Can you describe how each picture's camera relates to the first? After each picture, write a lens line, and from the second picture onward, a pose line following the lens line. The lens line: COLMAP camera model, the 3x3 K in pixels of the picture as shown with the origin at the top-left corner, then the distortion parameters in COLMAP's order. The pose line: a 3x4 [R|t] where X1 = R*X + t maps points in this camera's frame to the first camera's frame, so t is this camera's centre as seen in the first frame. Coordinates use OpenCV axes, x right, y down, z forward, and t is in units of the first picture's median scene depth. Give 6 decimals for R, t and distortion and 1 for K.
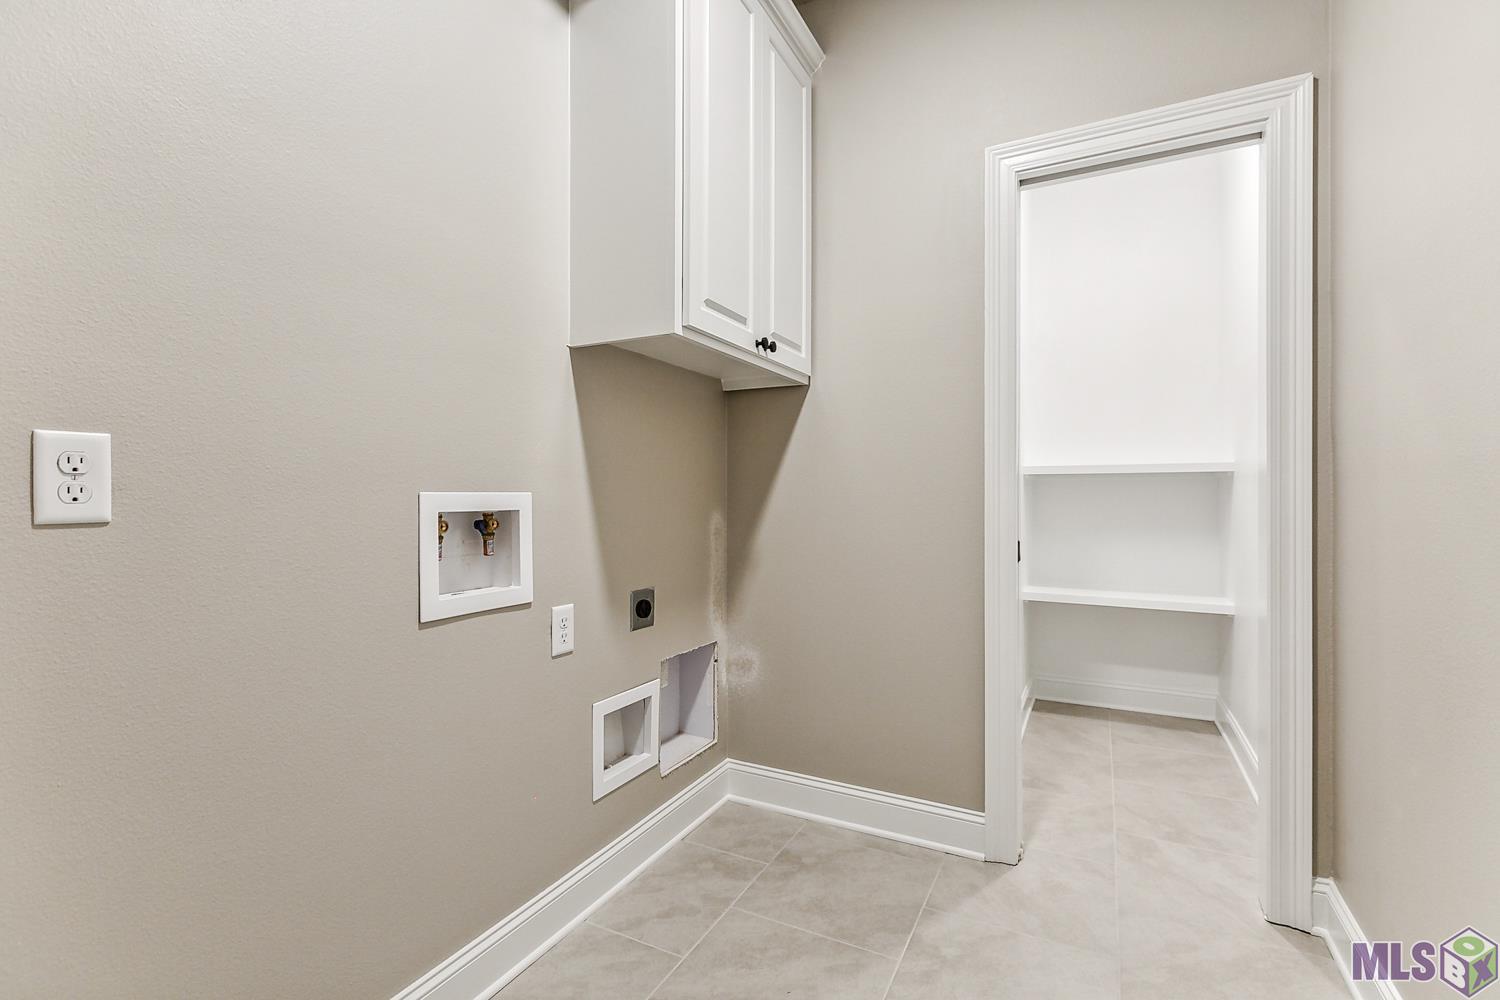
lens RADIAL K [[677.5, 0, 746.7], [0, 677.5, 500.3], [0, 0, 1]] dist [0.004100, -0.001598]
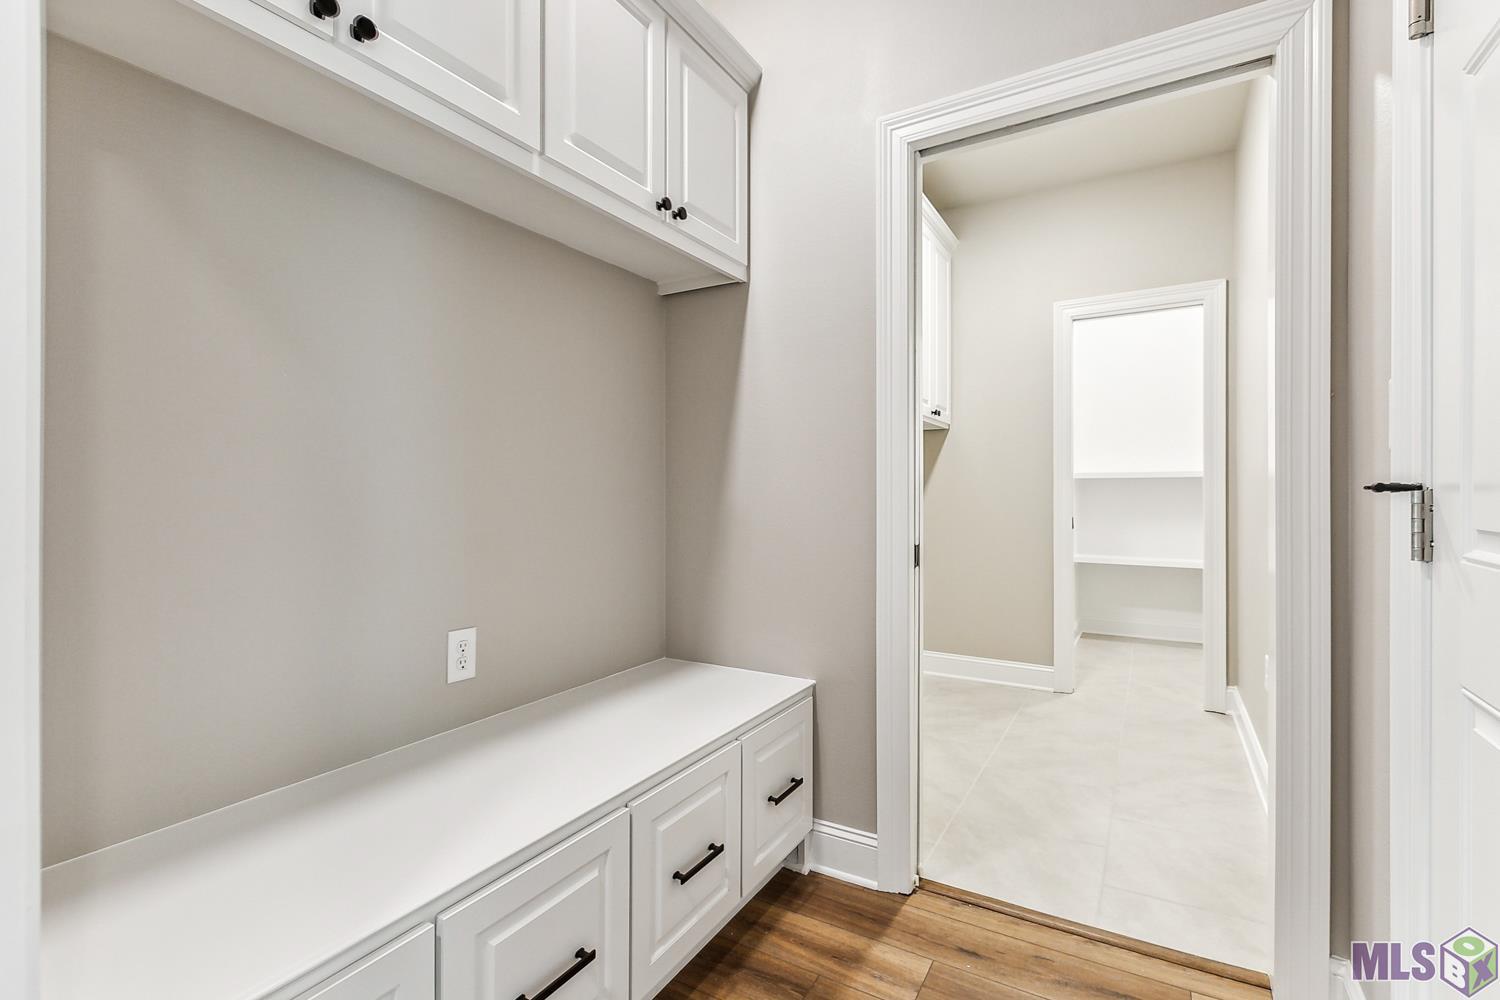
lens RADIAL K [[677.5, 0, 752.7], [0, 677.5, 495.3], [0, 0, 1]] dist [0.004100, -0.001598]
pose [[0.998663, 0.001097, -0.051672, -0.334023], [-0.001428, 0.999979, -0.006356, 0.012030], [0.051664, 0.006422, 0.998644, -0.794921]]
